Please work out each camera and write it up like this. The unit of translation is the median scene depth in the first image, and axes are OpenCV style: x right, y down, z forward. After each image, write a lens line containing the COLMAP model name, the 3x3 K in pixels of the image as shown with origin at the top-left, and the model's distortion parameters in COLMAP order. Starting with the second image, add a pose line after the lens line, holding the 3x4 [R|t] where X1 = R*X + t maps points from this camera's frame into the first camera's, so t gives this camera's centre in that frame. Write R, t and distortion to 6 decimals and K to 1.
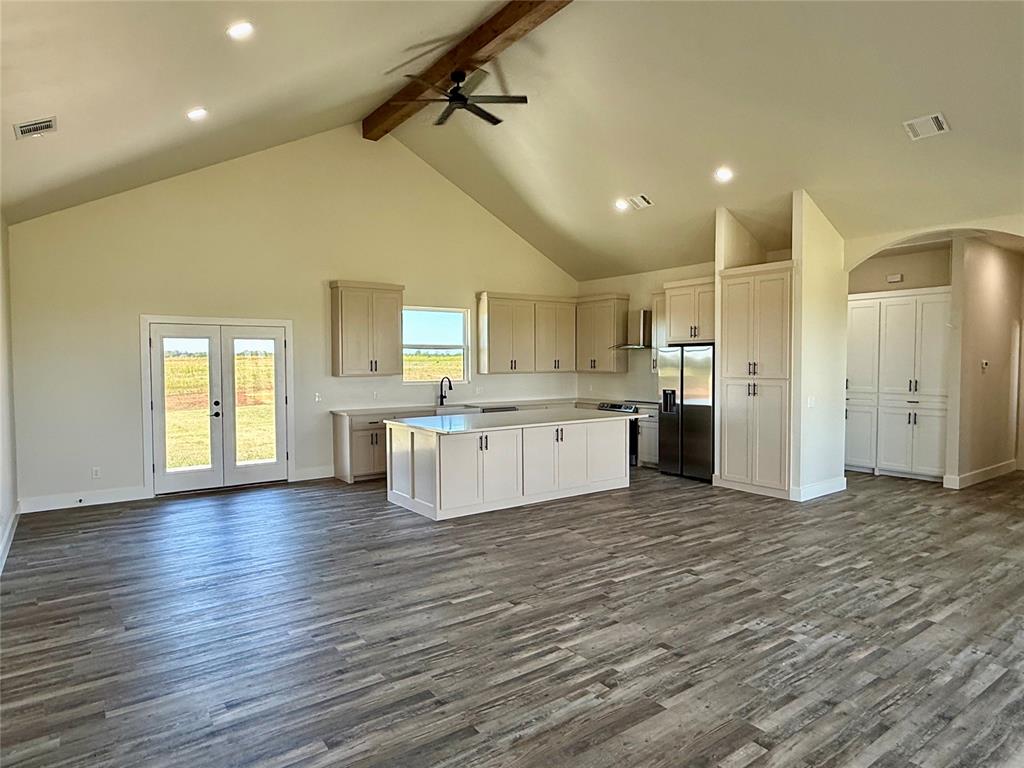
lens RADIAL K [[604.4, 0, 512.0], [0, 604.4, 384.0], [0, 0, 1]] dist [-0.001931, -0.000458]
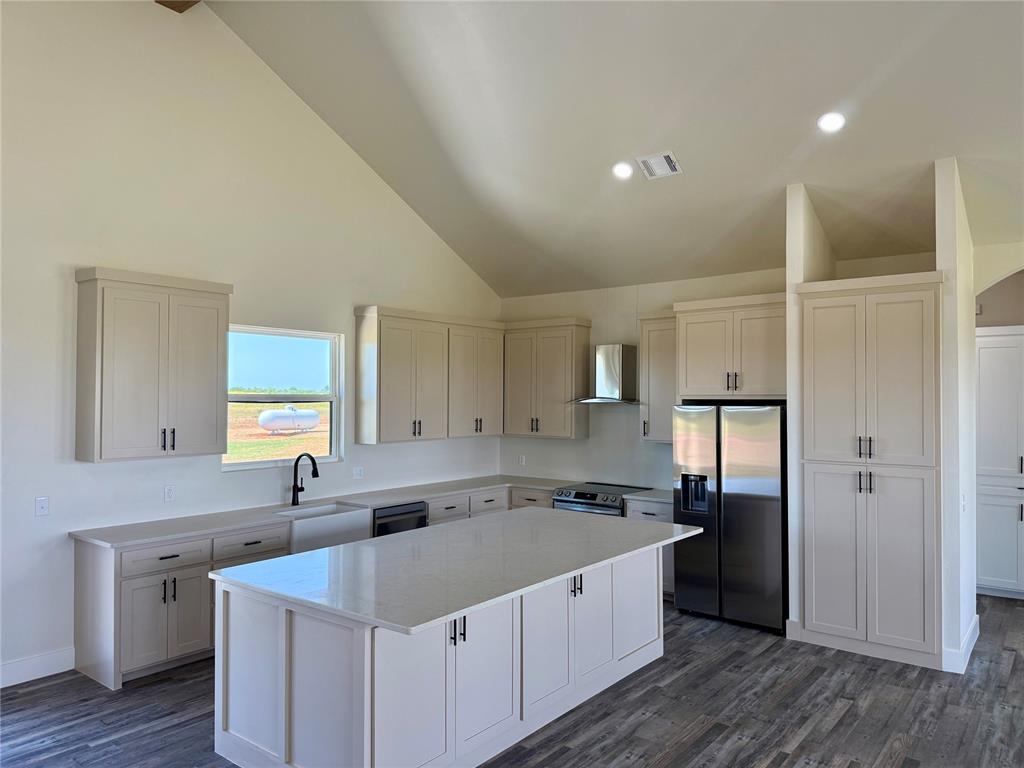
lens RADIAL K [[714.8, 0, 512.0], [0, 714.8, 384.0], [0, 0, 1]] dist [0.020449, -0.029009]
pose [[0.962863, 0.014564, 0.269596, -0.124995], [0.001328, 0.998277, -0.058671, -0.042975], [-0.269986, 0.056850, 0.961185, 0.371282]]
